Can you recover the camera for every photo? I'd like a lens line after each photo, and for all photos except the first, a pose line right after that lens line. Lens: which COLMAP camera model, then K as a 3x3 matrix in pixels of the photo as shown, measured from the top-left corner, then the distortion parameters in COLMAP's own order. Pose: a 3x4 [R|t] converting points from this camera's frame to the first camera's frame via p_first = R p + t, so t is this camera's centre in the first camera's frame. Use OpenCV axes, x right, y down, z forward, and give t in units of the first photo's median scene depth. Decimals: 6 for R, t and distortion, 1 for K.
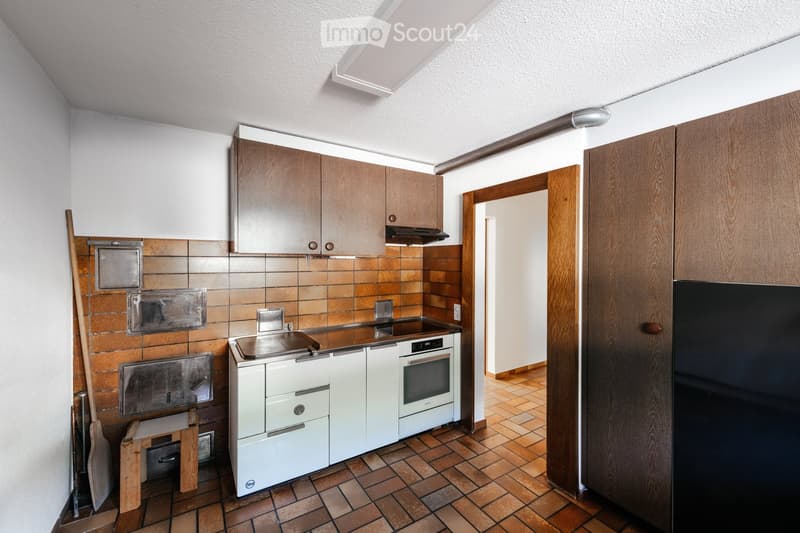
lens RADIAL K [[322.4, 0, 400.6], [0, 322.4, 264.0], [0, 0, 1]] dist [0.002921, 0.000023]
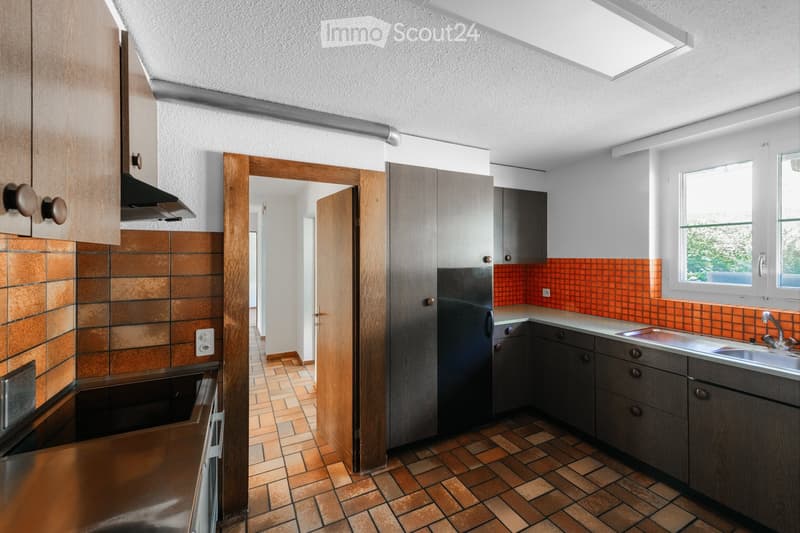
lens RADIAL K [[322.4, 0, 400.7], [0, 322.4, 258.0], [0, 0, 1]] dist [0.002921, 0.000023]
pose [[0.095595, -0.005452, 0.995405, -0.430937], [0.022245, 0.999747, 0.003340, -0.004091], [-0.995172, 0.021823, 0.095692, 0.619242]]
